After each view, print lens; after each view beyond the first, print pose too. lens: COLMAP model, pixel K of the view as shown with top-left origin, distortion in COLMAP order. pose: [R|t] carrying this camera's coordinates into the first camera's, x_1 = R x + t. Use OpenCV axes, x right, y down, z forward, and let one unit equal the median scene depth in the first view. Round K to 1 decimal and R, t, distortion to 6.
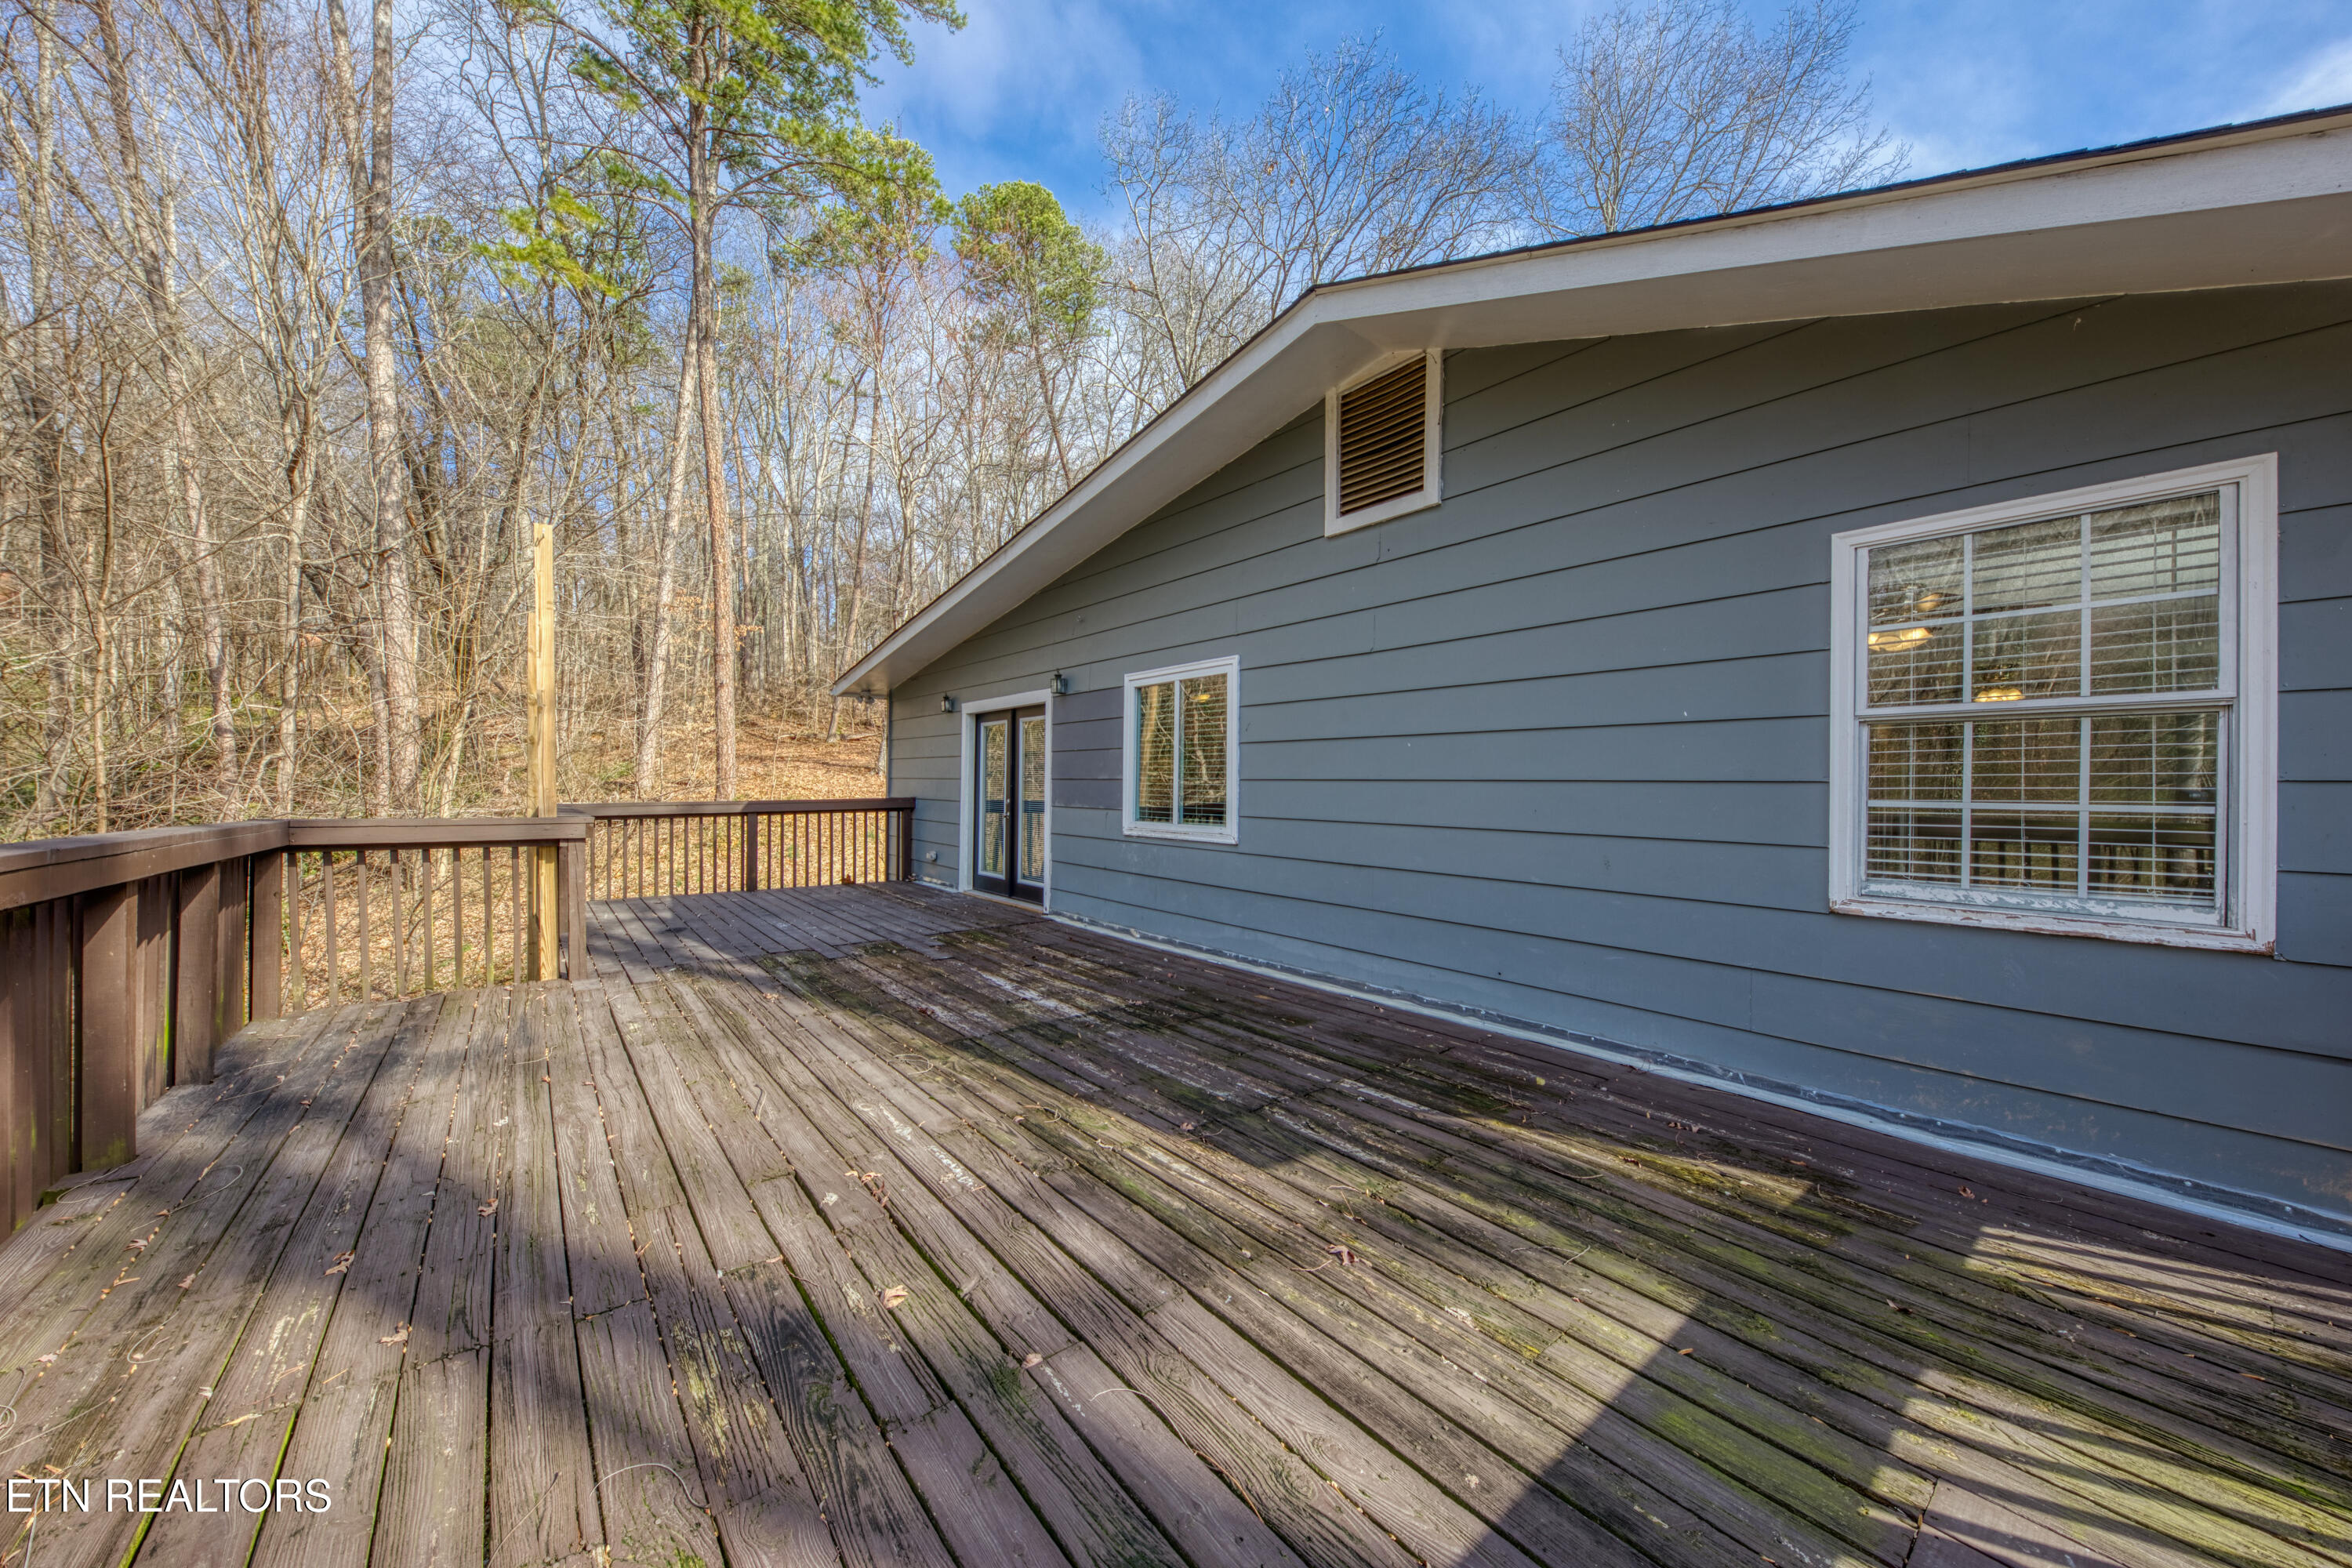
lens RADIAL K [[827.2, 0, 1185.7], [0, 827.2, 782.3], [0, 0, 1]] dist [-0.013210, -0.001270]
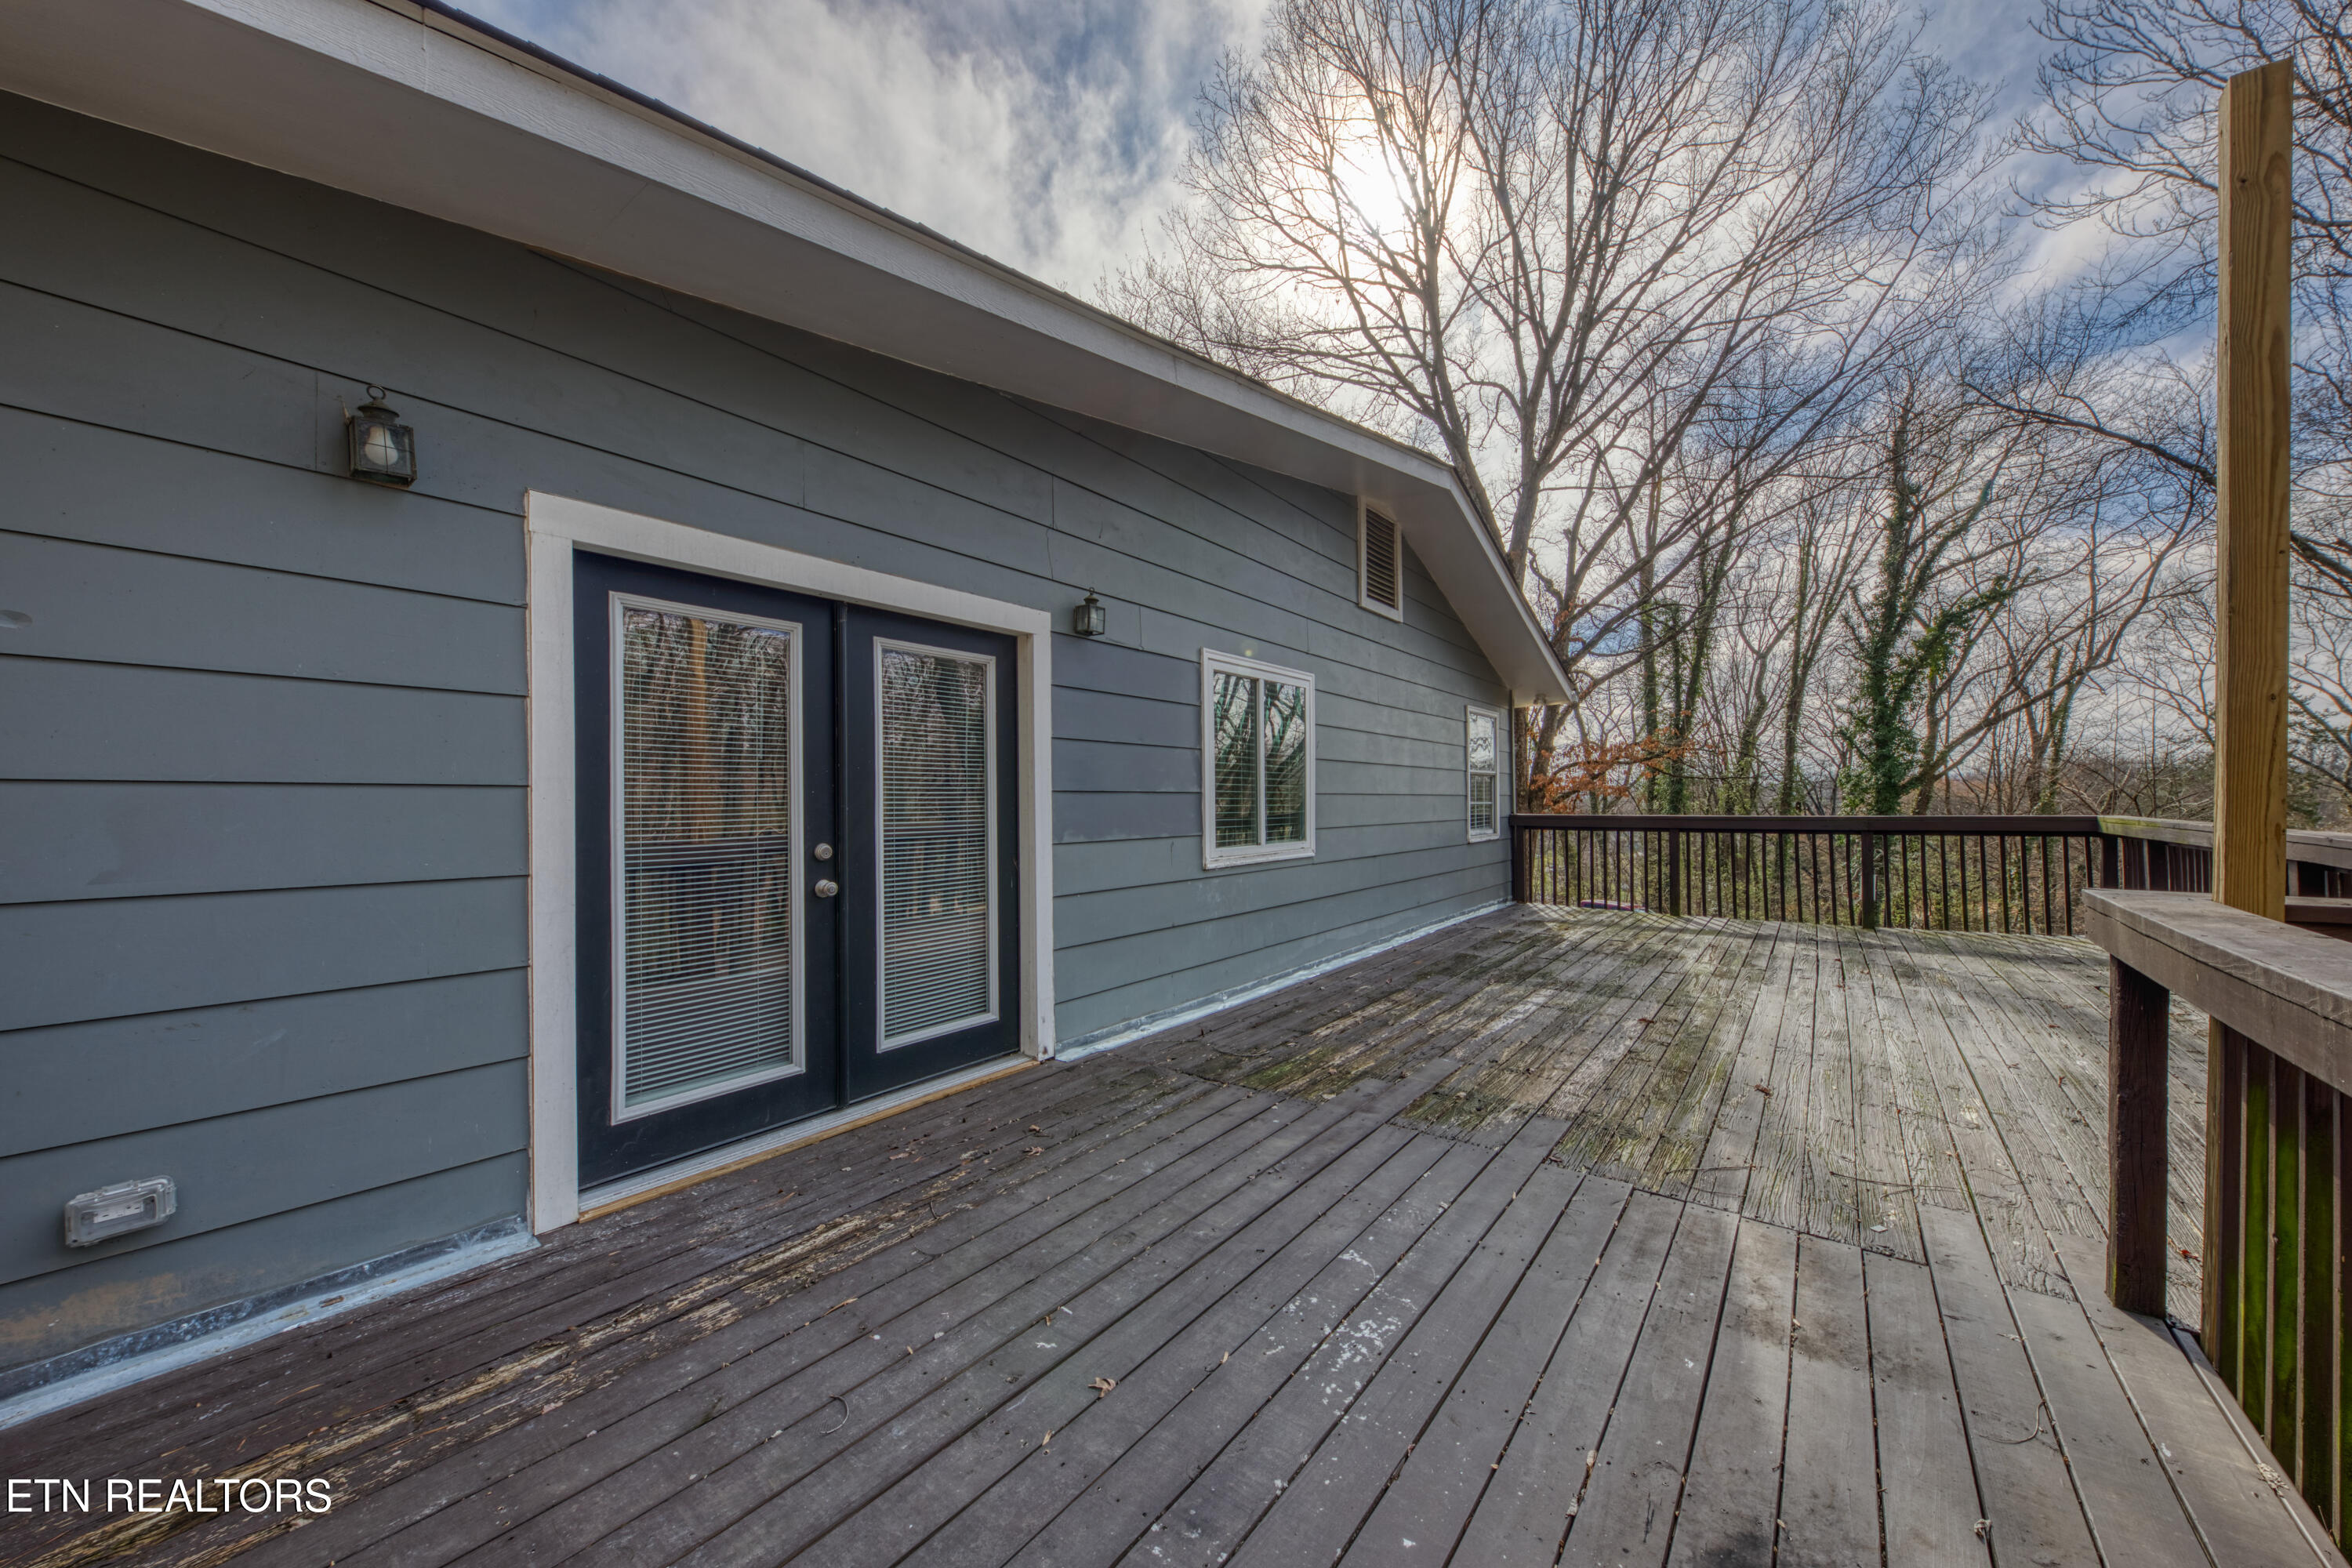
lens RADIAL K [[827.2, 0, 1186.6], [0, 827.2, 797.6], [0, 0, 1]] dist [-0.013210, -0.001270]
pose [[-0.232444, -0.001458, 0.972609, -0.895294], [-0.000065, 0.999999, 0.001484, -0.000388], [-0.972610, 0.000282, -0.232444, 1.369414]]
